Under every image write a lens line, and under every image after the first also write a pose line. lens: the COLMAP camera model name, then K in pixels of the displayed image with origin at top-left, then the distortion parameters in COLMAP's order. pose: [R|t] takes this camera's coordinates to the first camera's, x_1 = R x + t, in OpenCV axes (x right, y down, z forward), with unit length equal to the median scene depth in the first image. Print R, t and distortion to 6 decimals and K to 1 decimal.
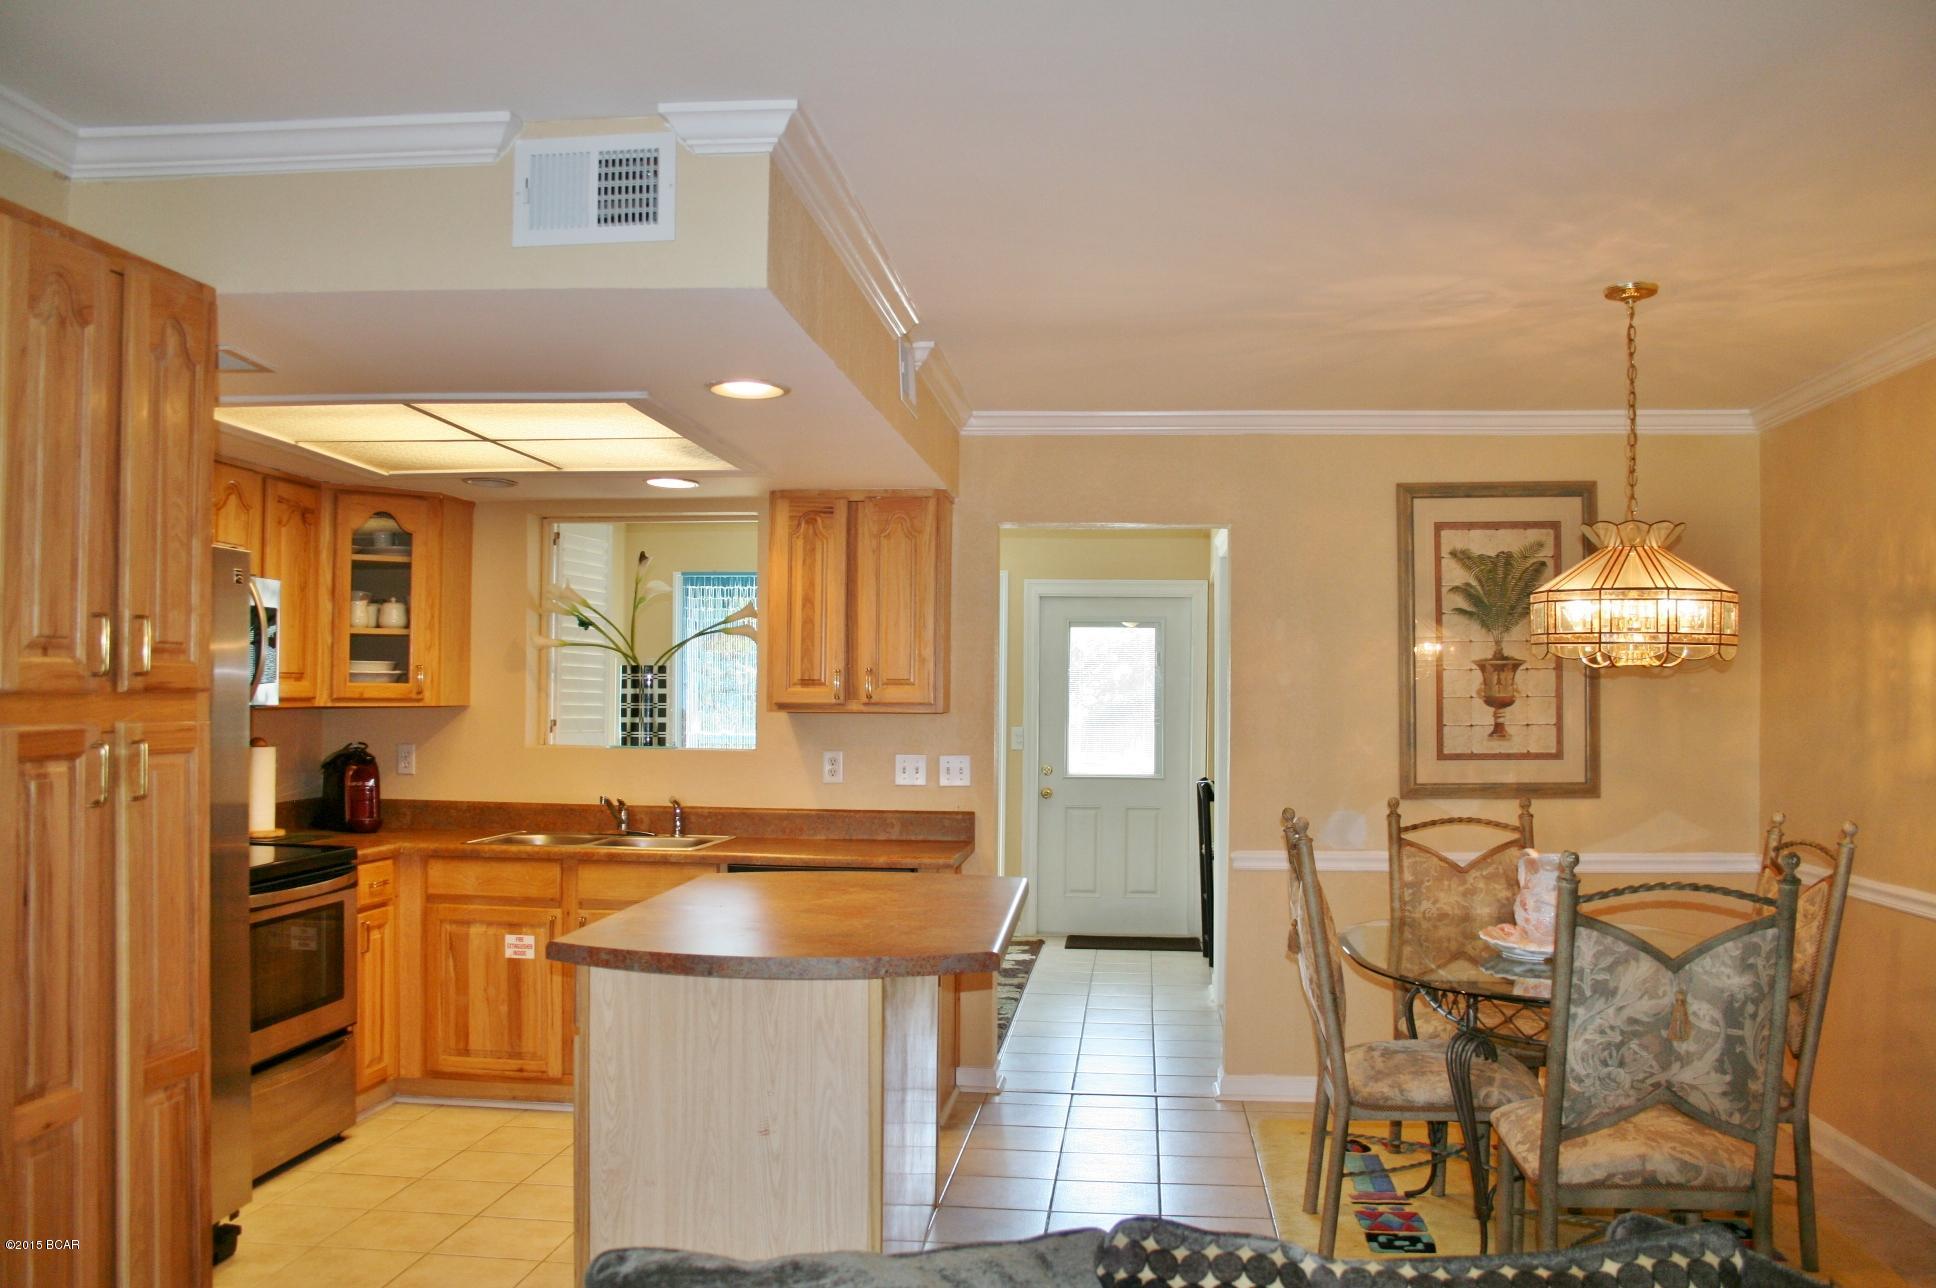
lens RADIAL K [[1619.8, 0, 981.6], [0, 1619.8, 681.0], [0, 0, 1]] dist [-0.151197, 0.124472]
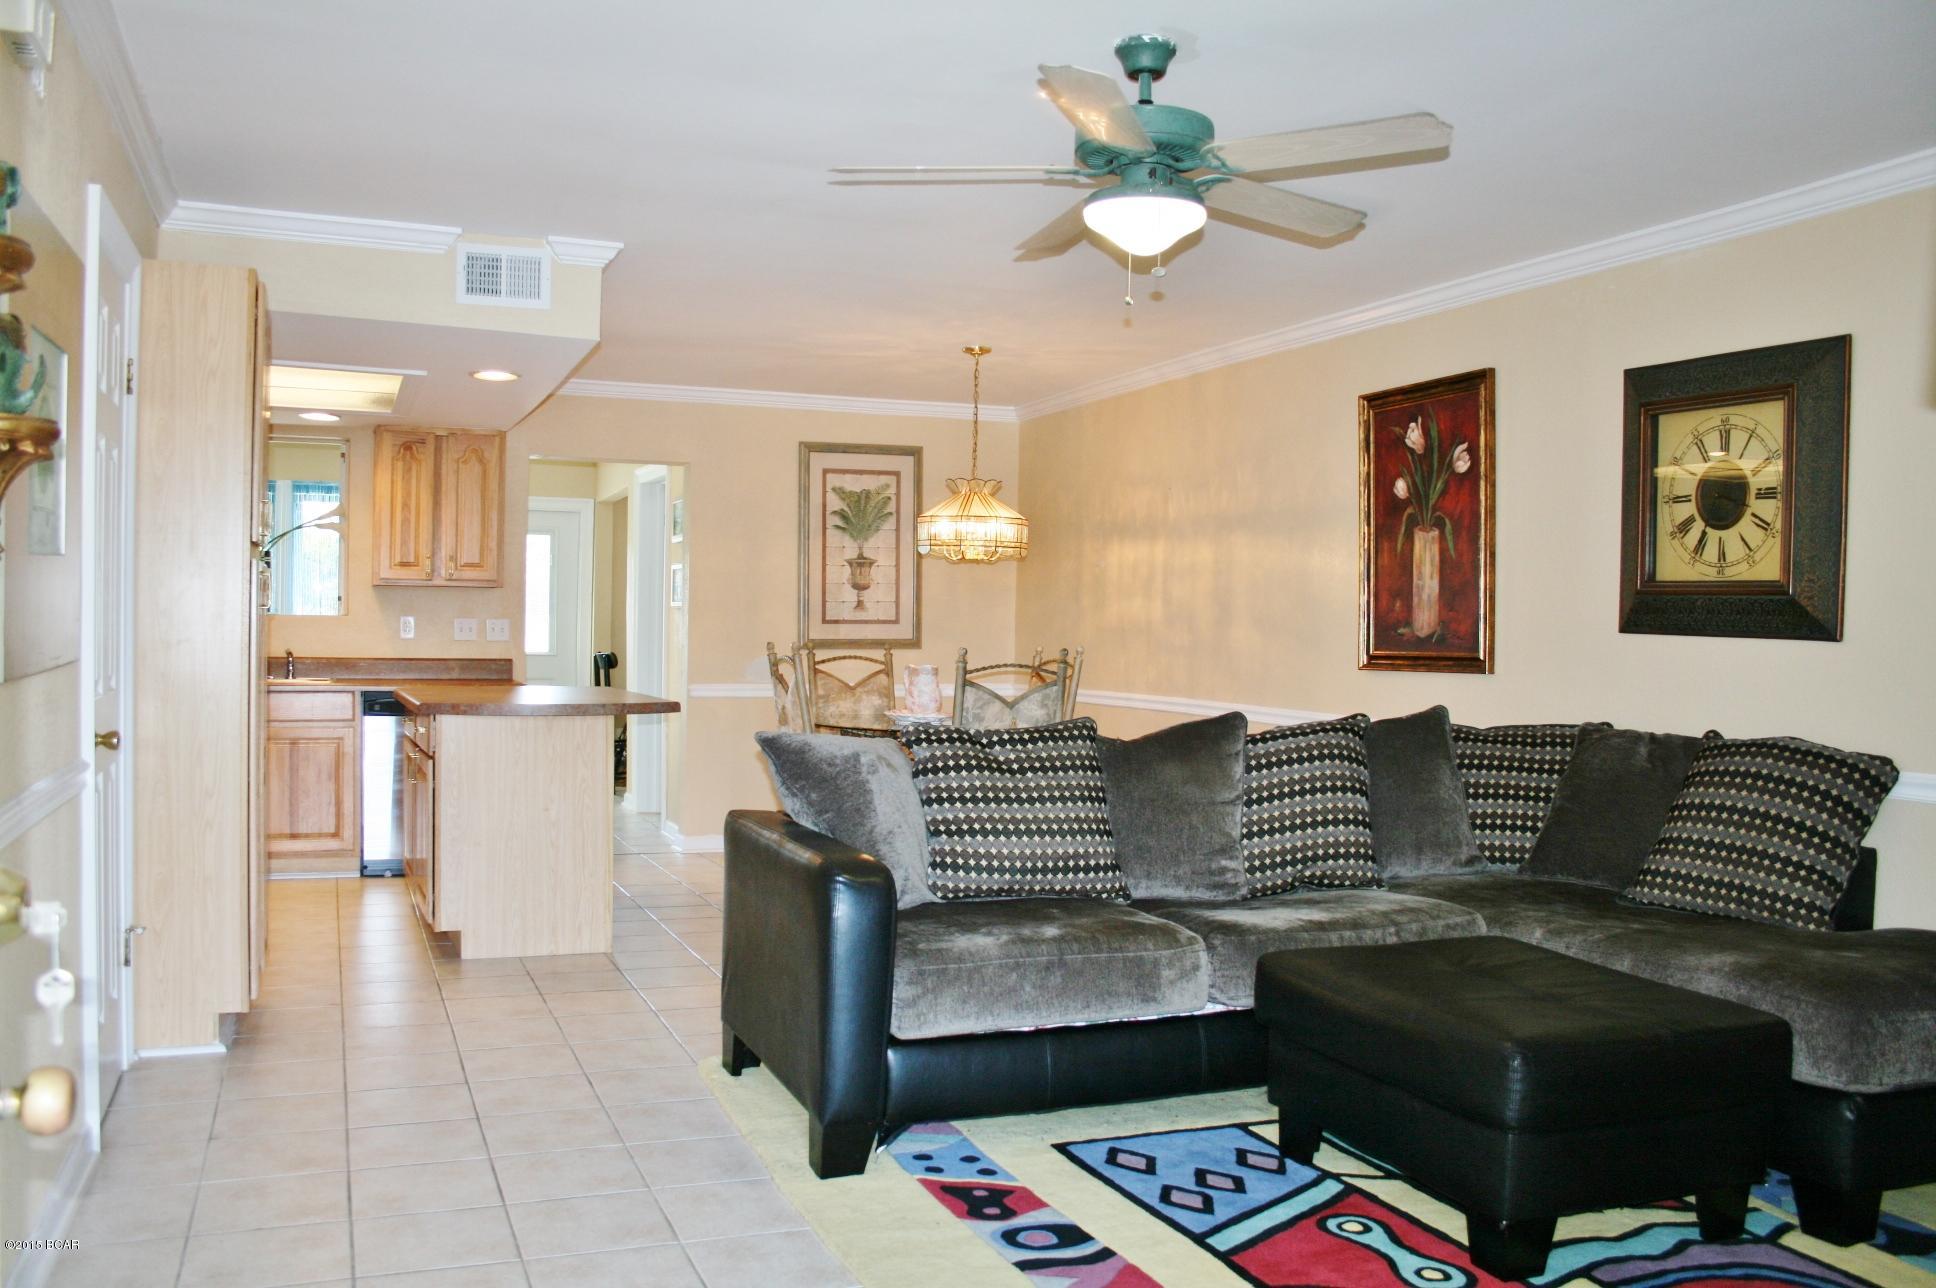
lens RADIAL K [[1619.8, 0, 981.6], [0, 1619.8, 681.0], [0, 0, 1]] dist [-0.151197, 0.124472]
pose [[0.881970, -0.008754, 0.471224, -0.316118], [-0.014538, 0.998846, 0.045765, 0.031481], [-0.471081, -0.047214, 0.880826, -0.446520]]
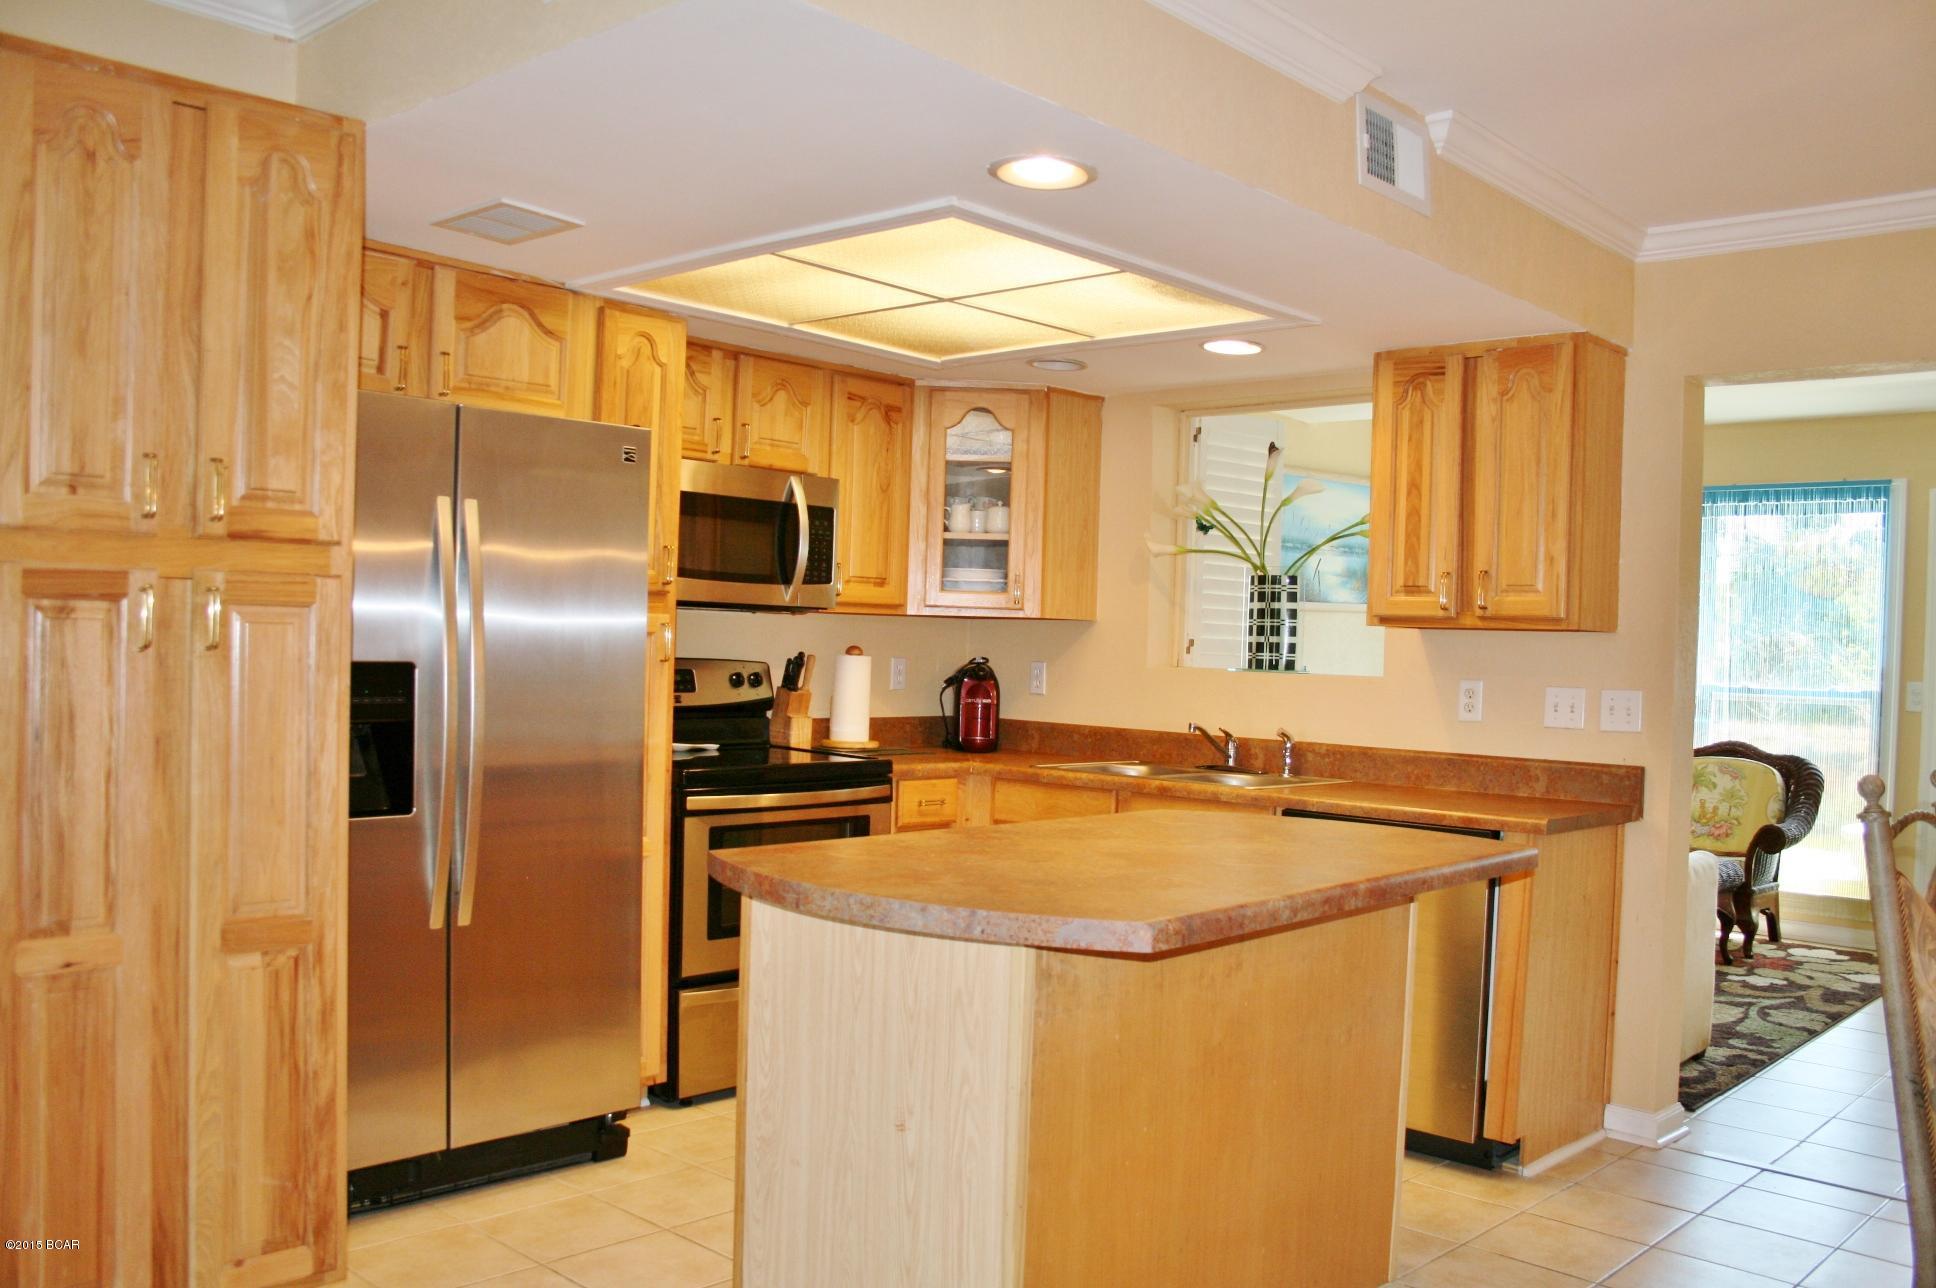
lens RADIAL K [[1619.8, 0, 981.6], [0, 1619.8, 681.0], [0, 0, 1]] dist [-0.151197, 0.124472]
pose [[0.792057, 0.030160, -0.609702, 0.206102], [-0.018294, 0.999503, 0.025676, 0.029360], [0.610174, -0.009183, 0.792215, 0.246906]]
